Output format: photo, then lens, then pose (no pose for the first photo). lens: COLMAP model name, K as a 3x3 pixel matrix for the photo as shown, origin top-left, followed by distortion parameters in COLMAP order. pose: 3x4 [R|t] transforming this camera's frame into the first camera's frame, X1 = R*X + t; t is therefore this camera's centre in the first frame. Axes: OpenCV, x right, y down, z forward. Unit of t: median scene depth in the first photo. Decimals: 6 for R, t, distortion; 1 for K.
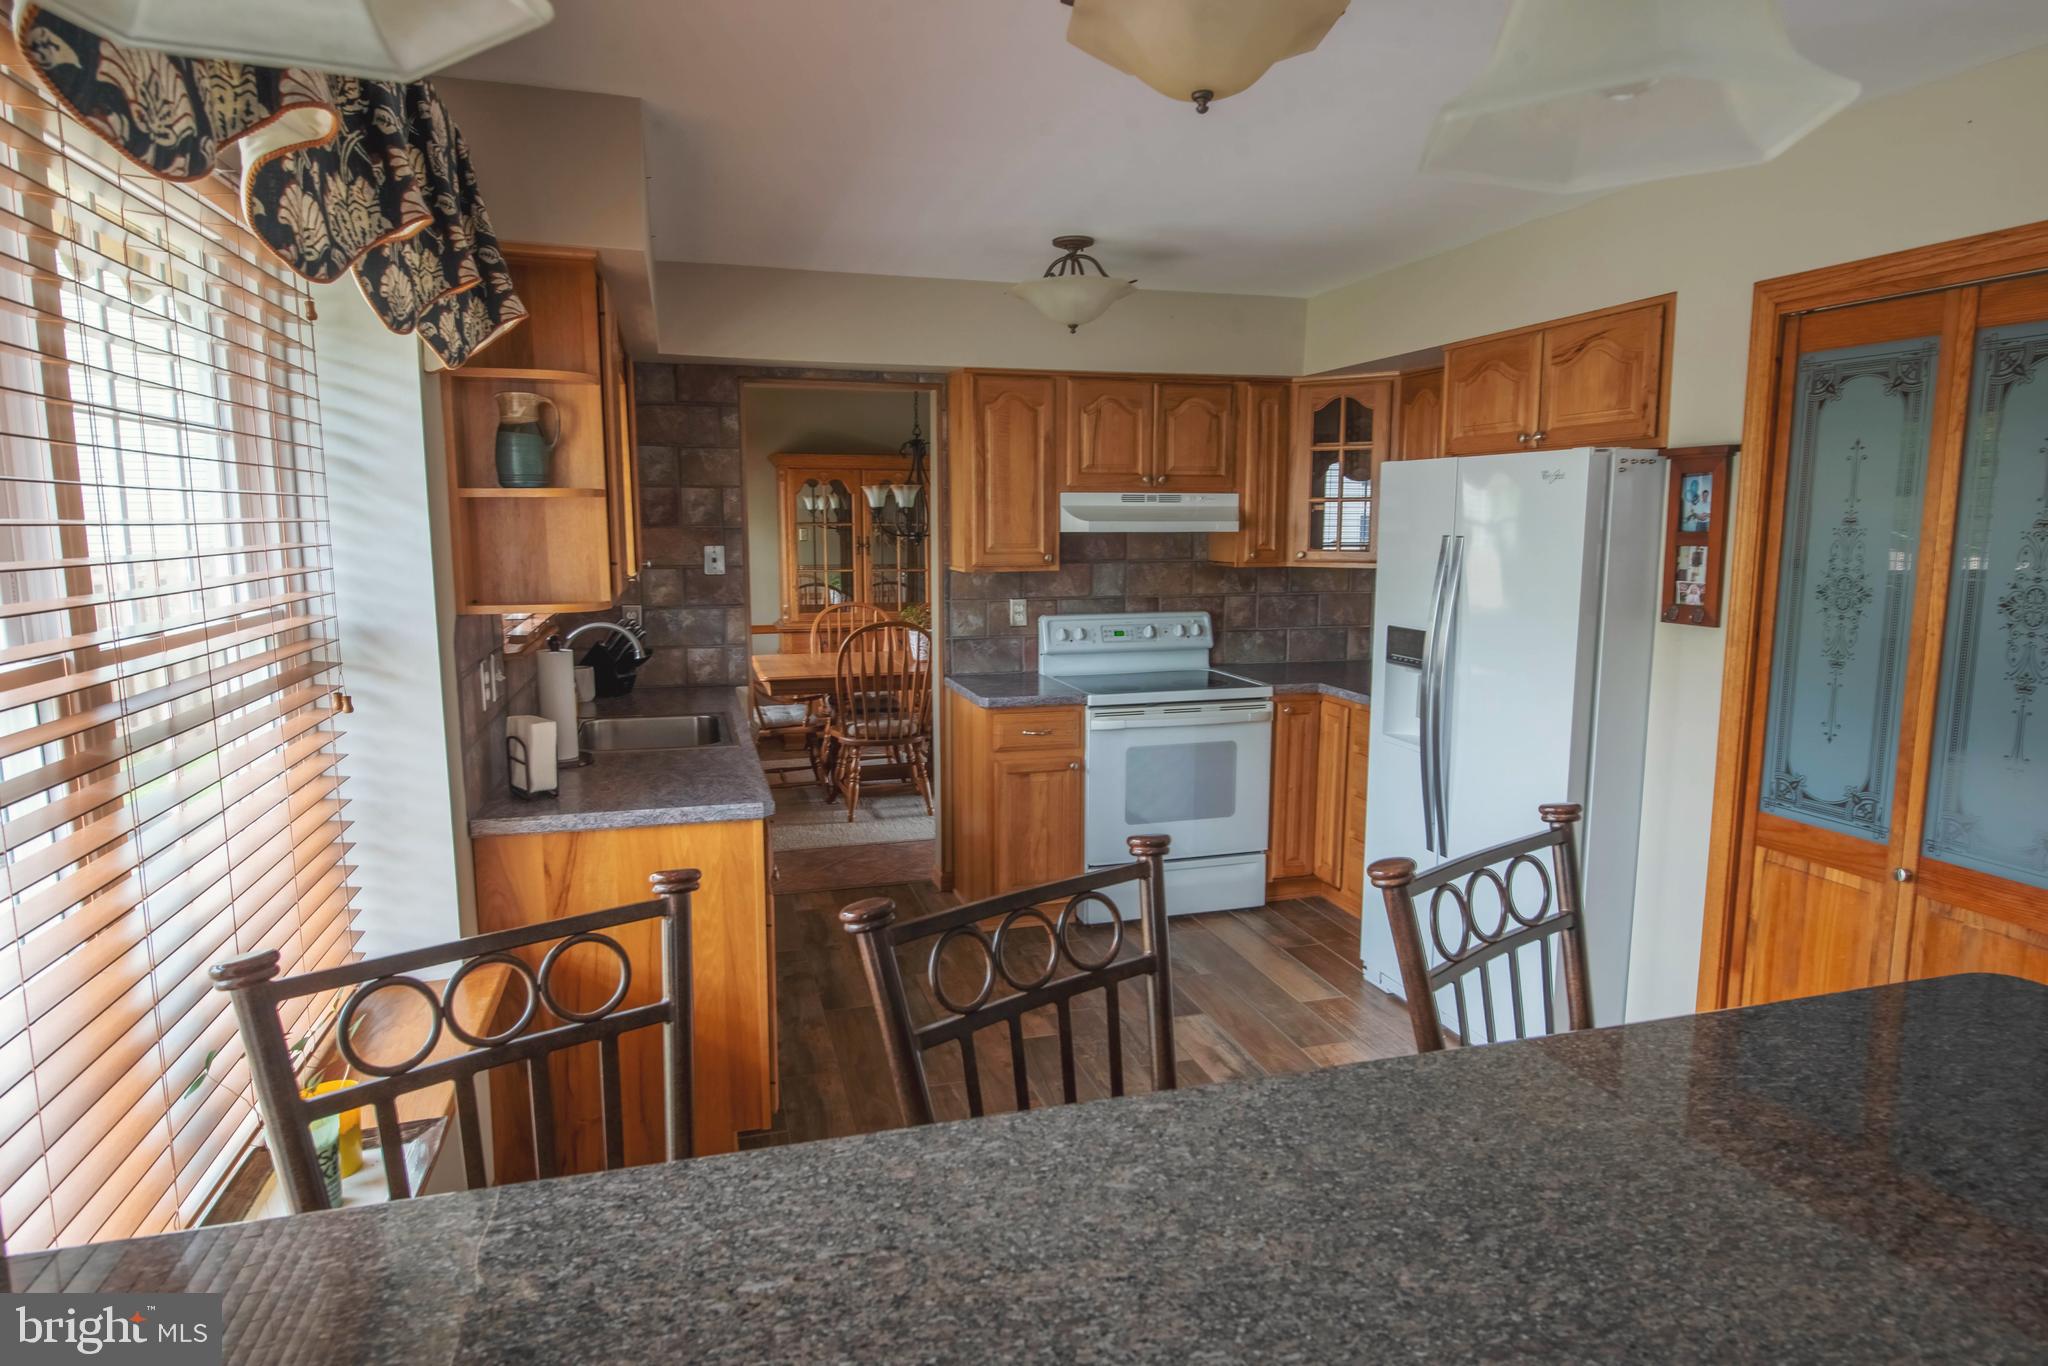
lens RADIAL K [[1161.4, 0, 1045.7], [0, 1161.4, 692.0], [0, 0, 1]] dist [0.001749, -0.004286]
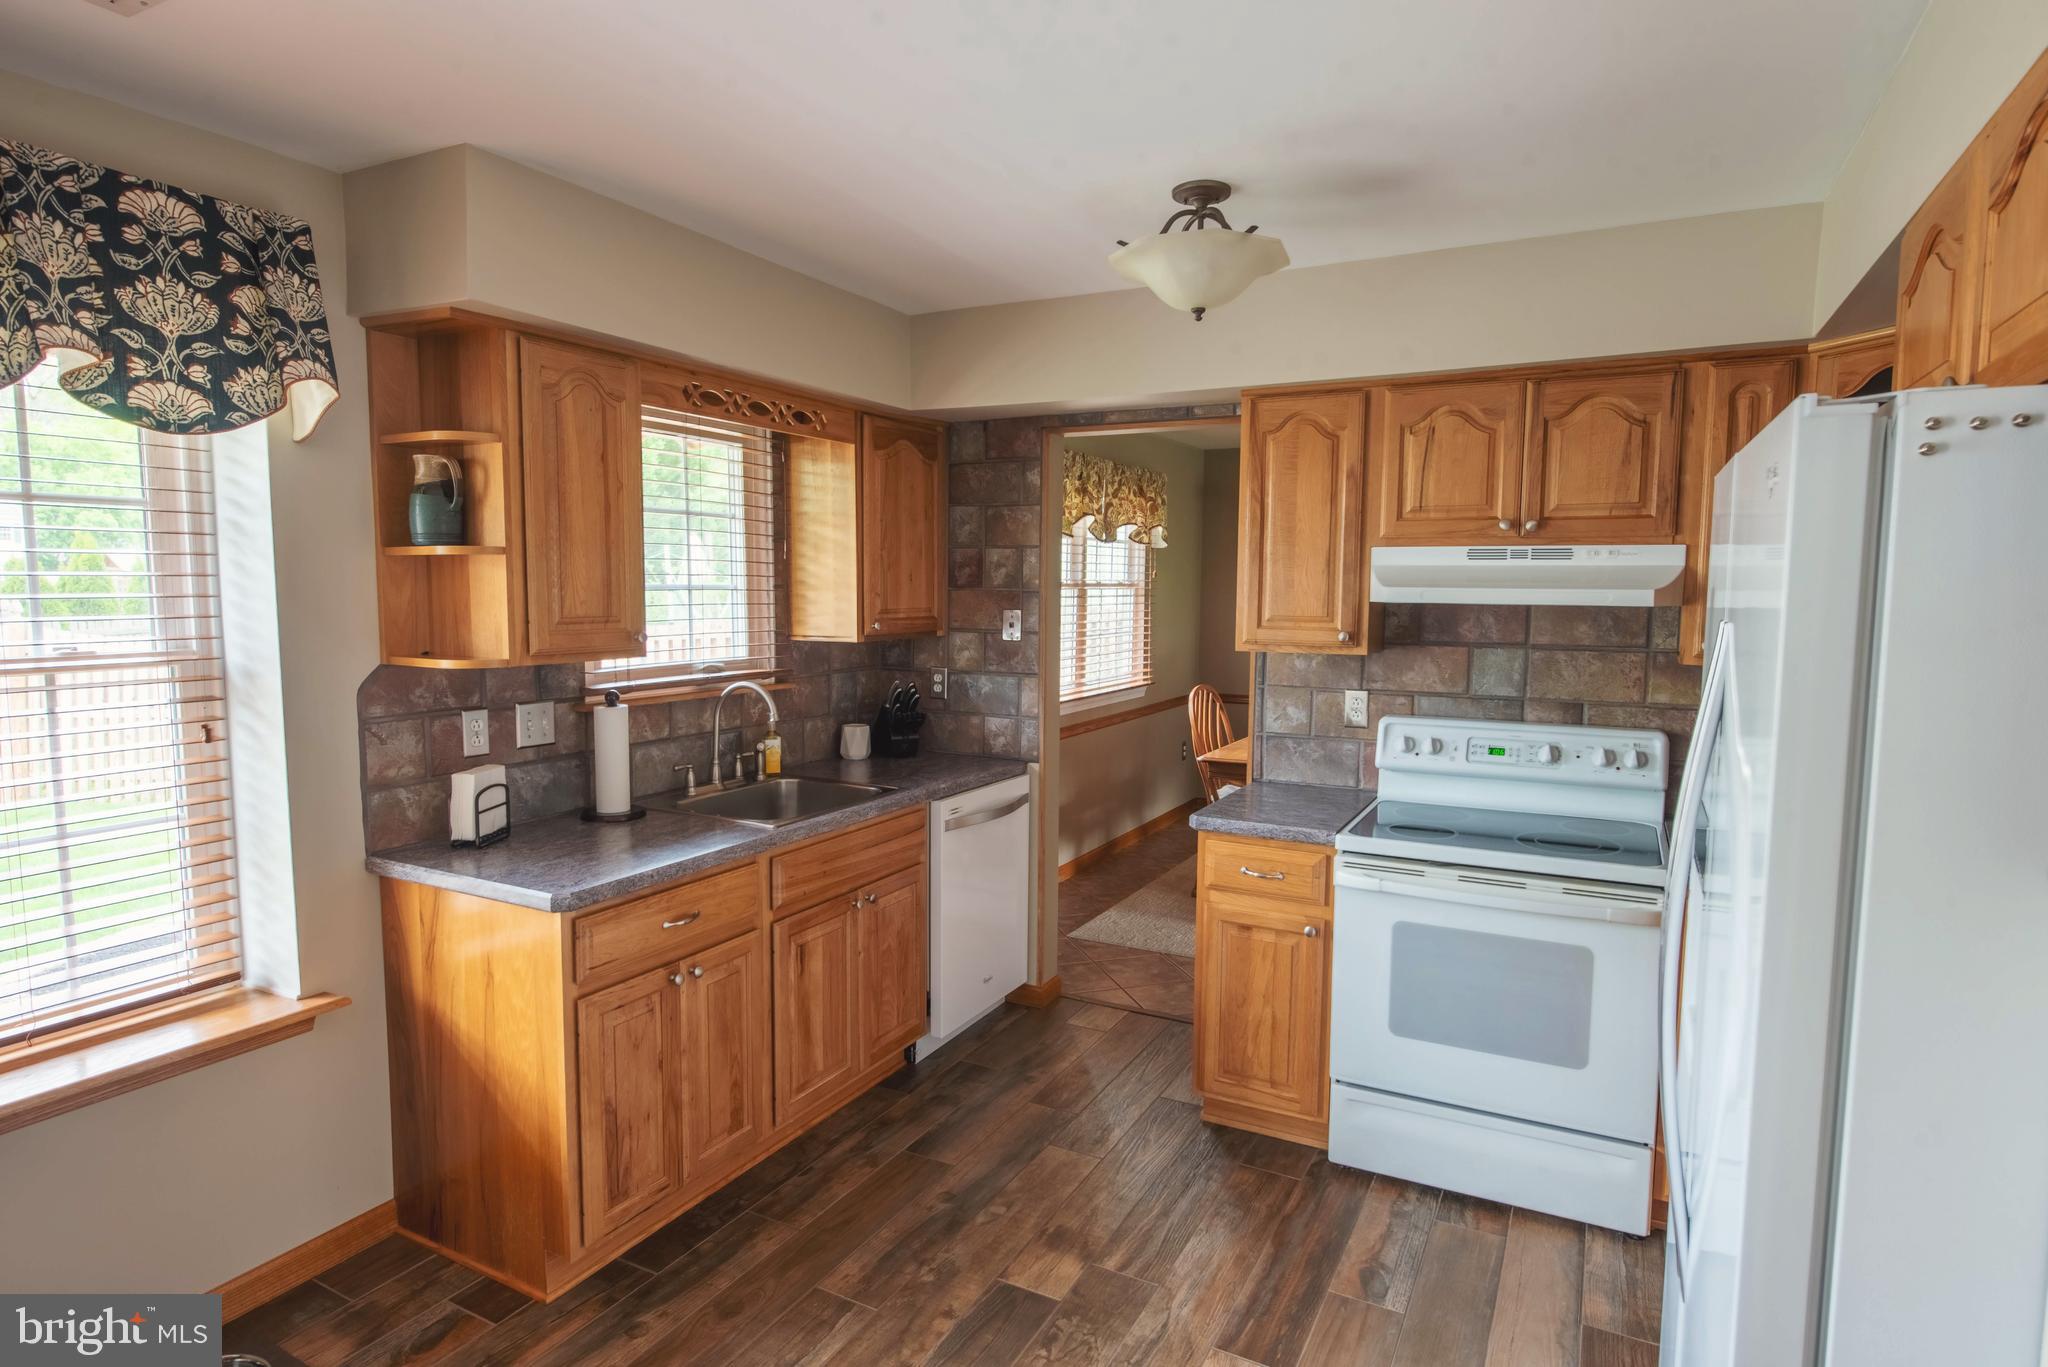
lens RADIAL K [[1122.2, 0, 1026.5], [0, 1122.2, 681.7], [0, 0, 1]] dist [0.000380, -0.002957]
pose [[0.709750, 0.067483, -0.701214, 0.357873], [-0.111322, 0.993638, -0.017052, -0.054067], [0.695602, 0.090163, 0.712747, 0.369731]]
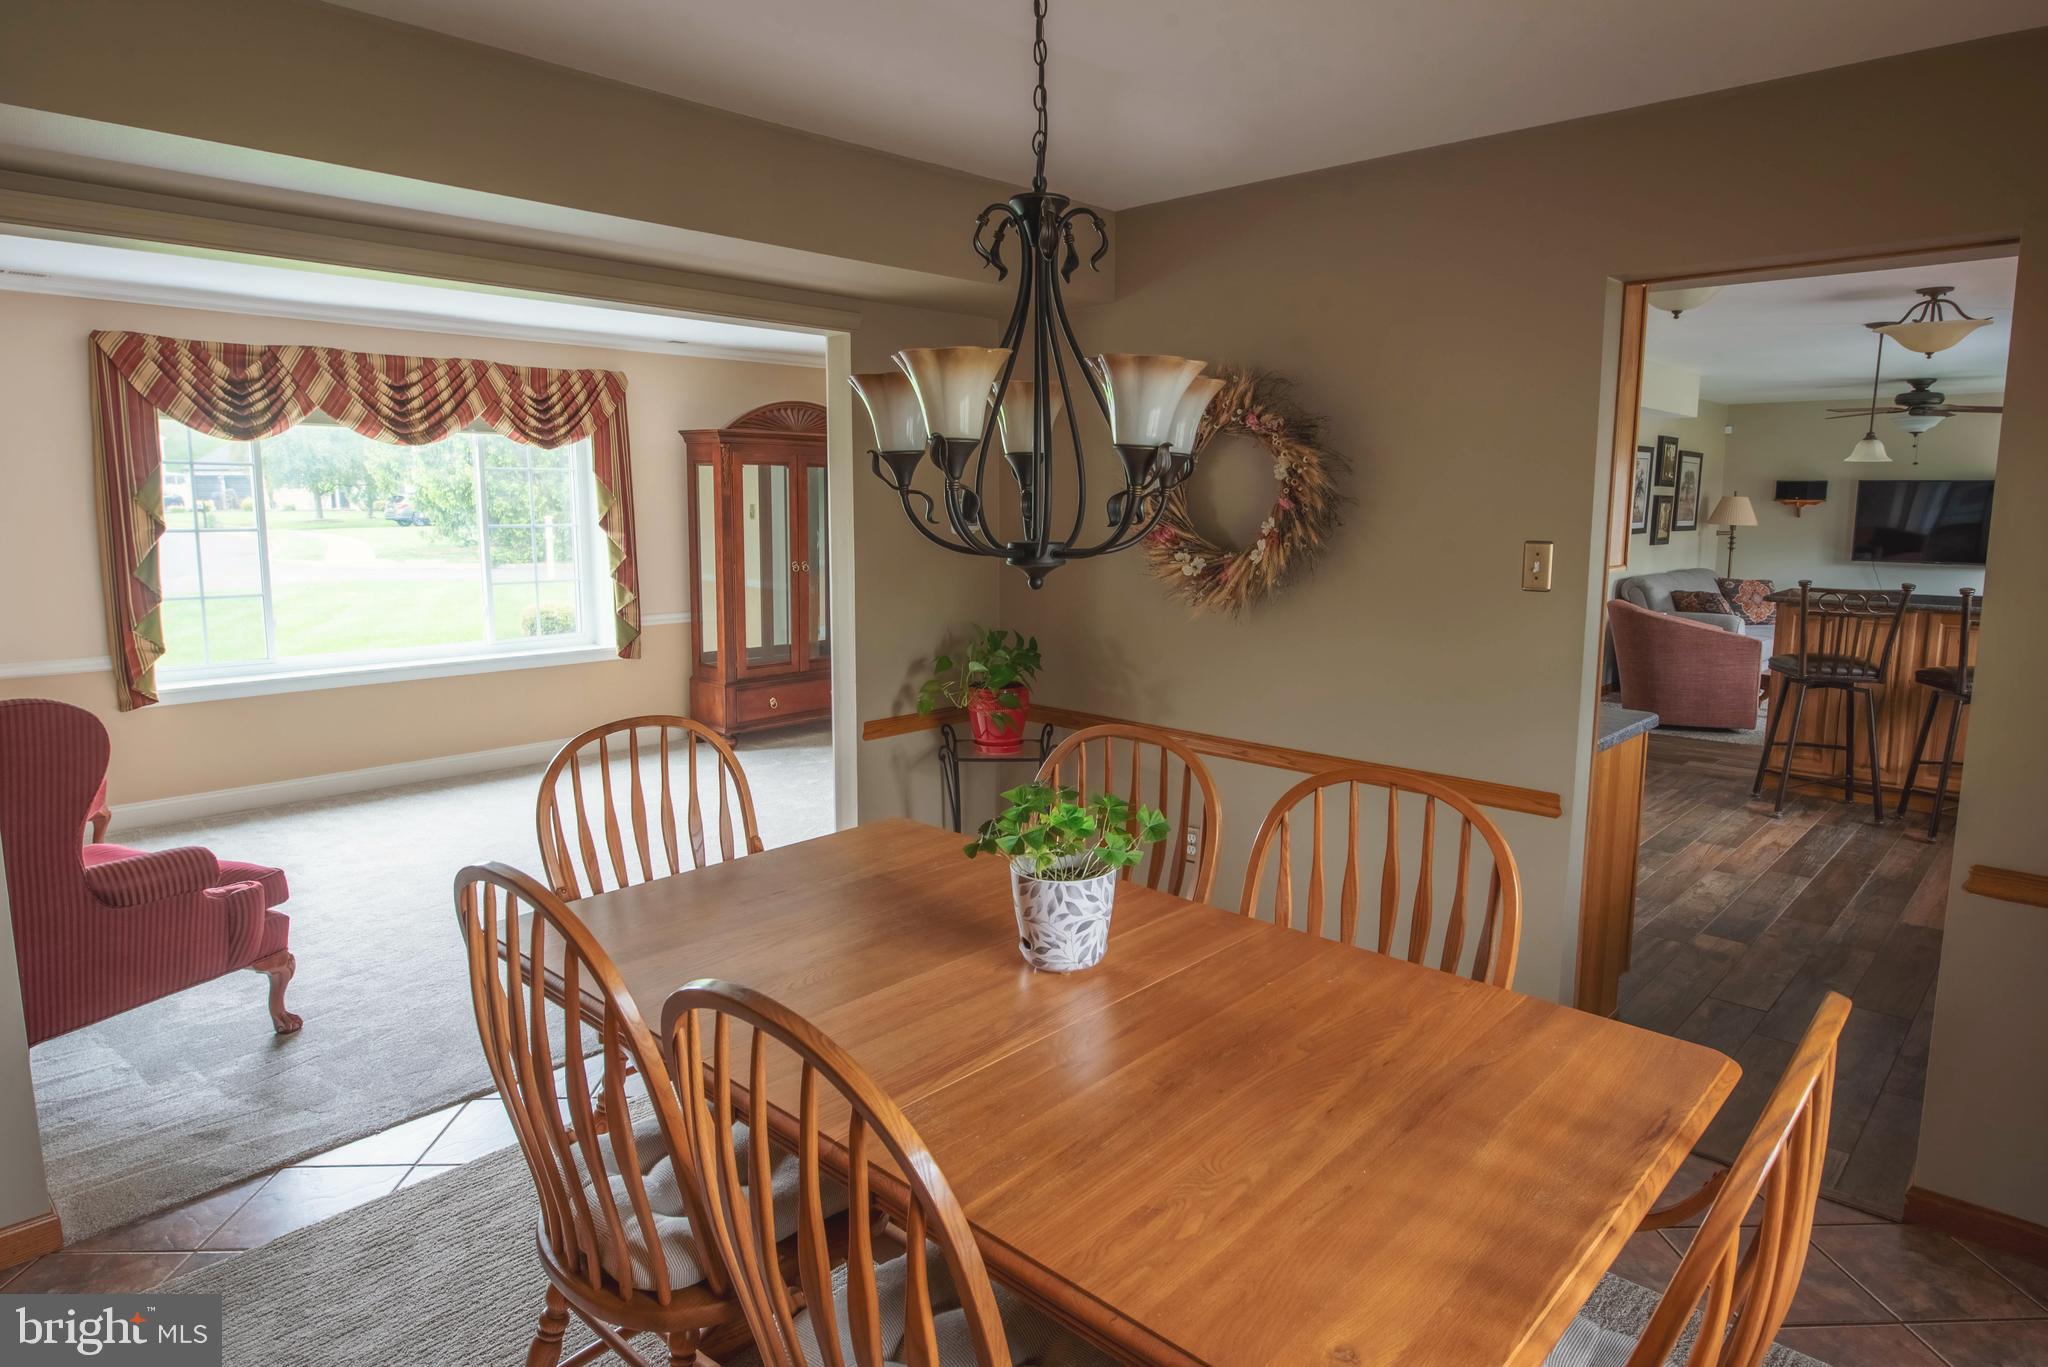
lens RADIAL K [[1161.4, 0, 1042.8], [0, 1161.4, 655.4], [0, 0, 1]] dist [0.001749, -0.004286]
pose [[-0.496872, -0.121592, 0.859263, -0.502365], [0.122293, 0.970445, 0.208041, -0.241156], [-0.859164, 0.208452, -0.467317, 1.637592]]
